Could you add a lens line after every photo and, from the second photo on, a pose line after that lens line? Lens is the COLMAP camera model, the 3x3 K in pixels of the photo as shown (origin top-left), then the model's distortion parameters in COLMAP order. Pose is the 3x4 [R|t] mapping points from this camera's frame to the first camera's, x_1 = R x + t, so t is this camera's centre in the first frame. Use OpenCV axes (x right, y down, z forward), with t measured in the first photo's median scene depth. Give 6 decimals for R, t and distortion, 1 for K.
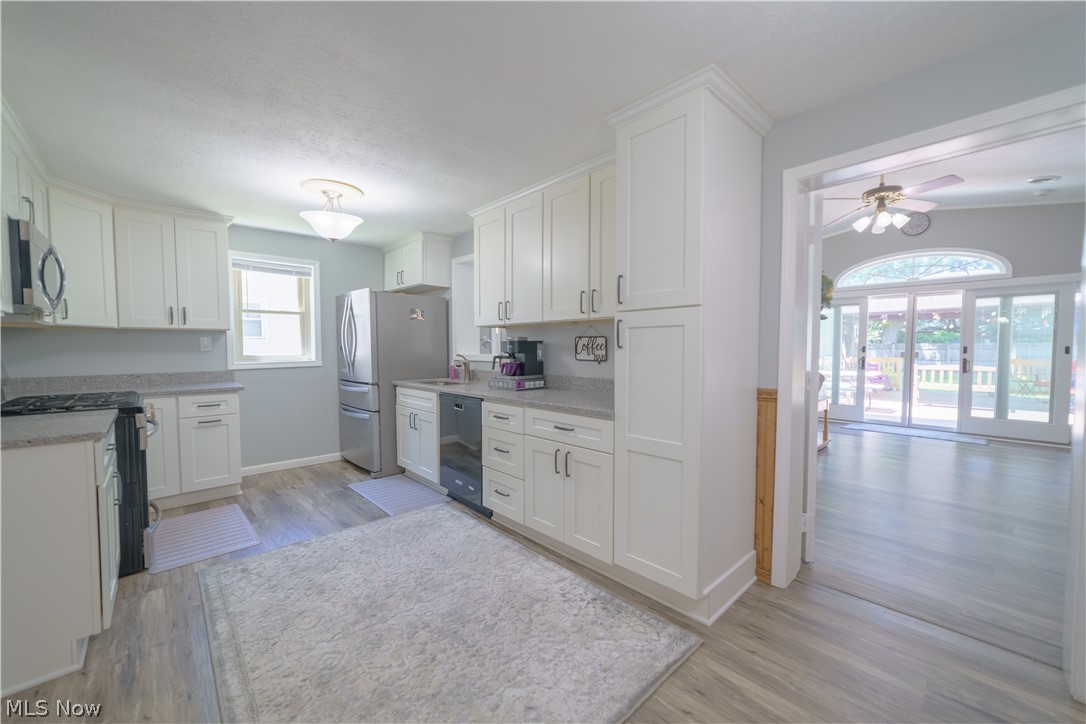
lens RADIAL K [[420.8, 0, 543.0], [0, 420.8, 365.2], [0, 0, 1]] dist [-0.014974, 0.007238]
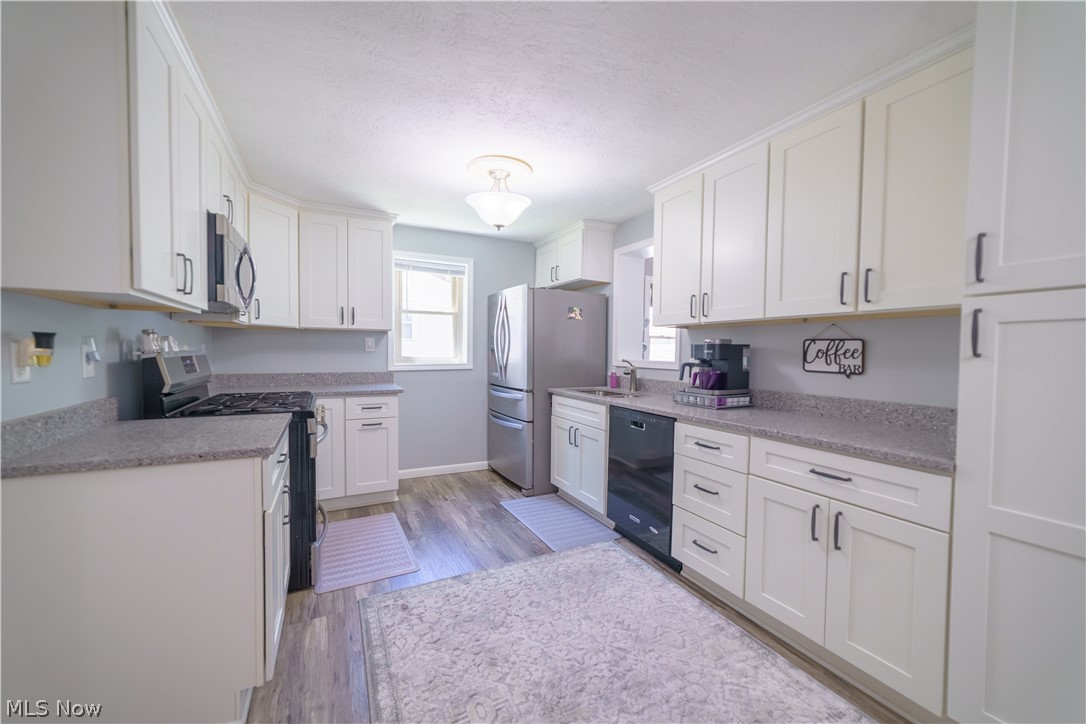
lens RADIAL K [[420.8, 0, 543.0], [0, 420.8, 365.2], [0, 0, 1]] dist [-0.014974, 0.007238]
pose [[0.961176, 0.022645, -0.275004, -0.156863], [-0.025386, 0.999657, -0.006413, -0.006515], [0.274764, 0.013145, 0.961422, 0.177016]]
